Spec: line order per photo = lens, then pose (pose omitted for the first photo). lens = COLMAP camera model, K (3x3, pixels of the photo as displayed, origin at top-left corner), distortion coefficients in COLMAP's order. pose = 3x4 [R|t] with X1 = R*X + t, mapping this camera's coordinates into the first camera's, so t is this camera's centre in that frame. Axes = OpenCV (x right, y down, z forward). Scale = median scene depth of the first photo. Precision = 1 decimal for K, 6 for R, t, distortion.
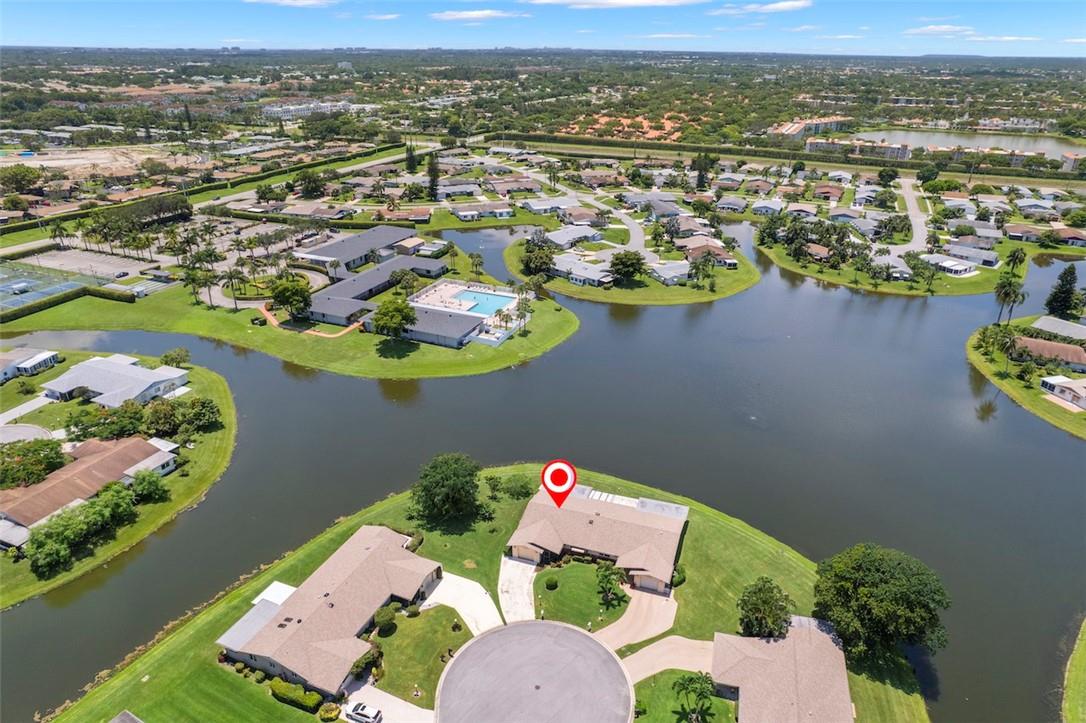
lens RADIAL K [[686.3, 0, 549.3], [0, 686.3, 363.7], [0, 0, 1]] dist [-0.080609, 0.071360]
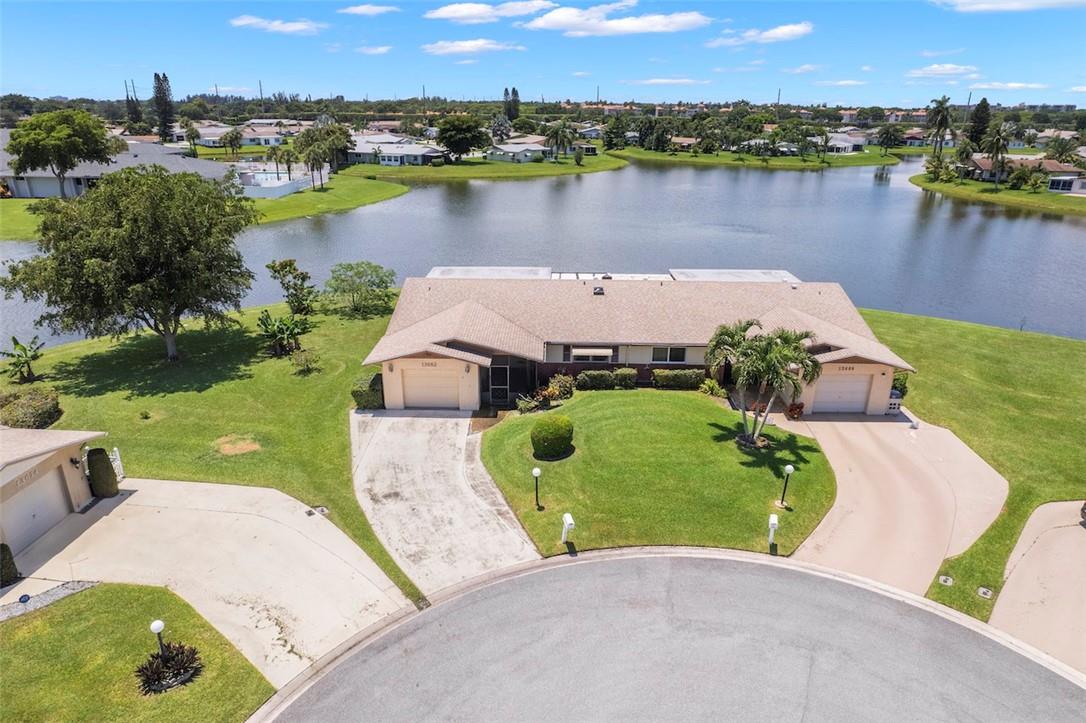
lens RADIAL K [[686.3, 0, 549.3], [0, 686.3, 363.7], [0, 0, 1]] dist [-0.080609, 0.071360]
pose [[0.948223, -0.111018, 0.297569, -0.057845], [0.131166, 0.990171, -0.048554, 0.227975], [-0.289254, 0.085071, 0.953465, 0.545456]]
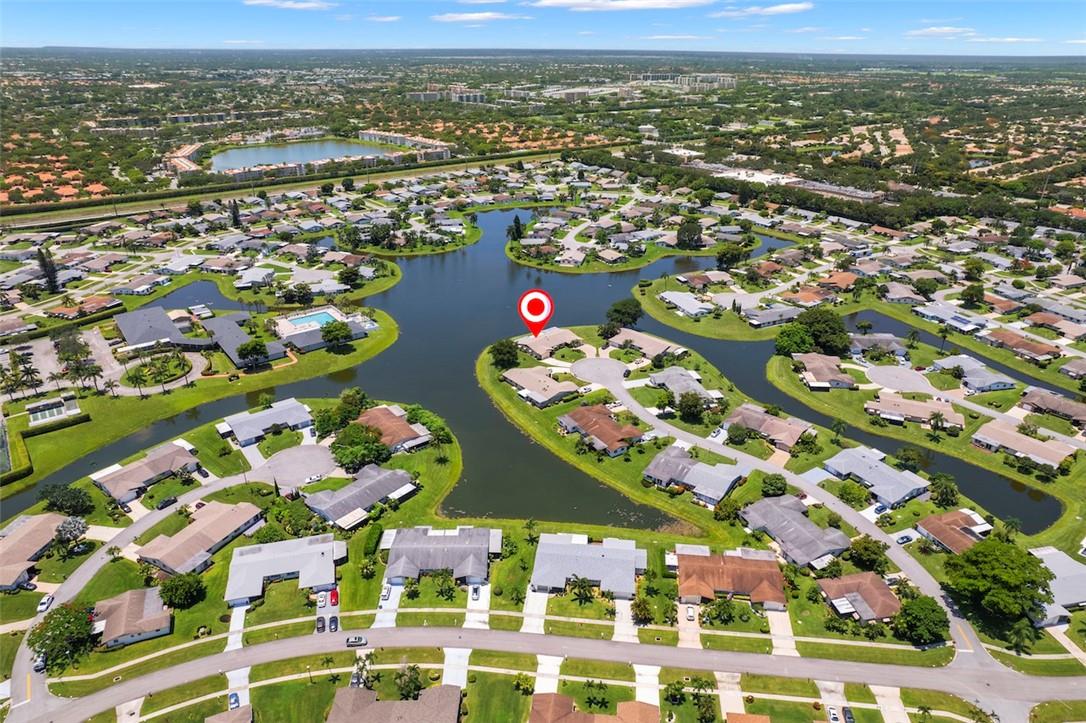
lens RADIAL K [[686.3, 0, 549.3], [0, 686.3, 363.7], [0, 0, 1]] dist [-0.080609, 0.071360]
pose [[0.481088, -0.377737, 0.791119, -1.624345], [0.369675, 0.905666, 0.207626, -0.185315], [-0.794918, 0.192570, 0.575346, -0.421179]]
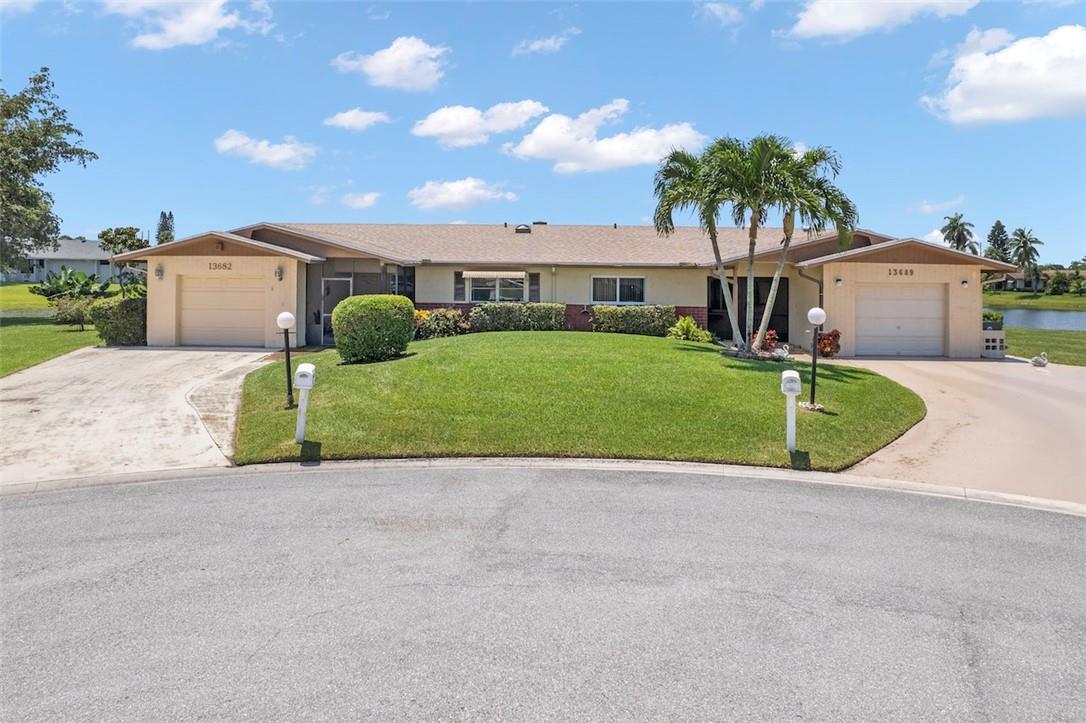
lens RADIAL K [[724.5, 0, 543.5], [0, 724.5, 266.8], [0, 0, 1]] dist [-0.100722, 0.098949]
pose [[0.956063, -0.004302, 0.293129, -0.005176], [0.127449, 0.906557, -0.402382, 0.282155], [-0.264007, 0.422061, 0.867274, 0.631235]]
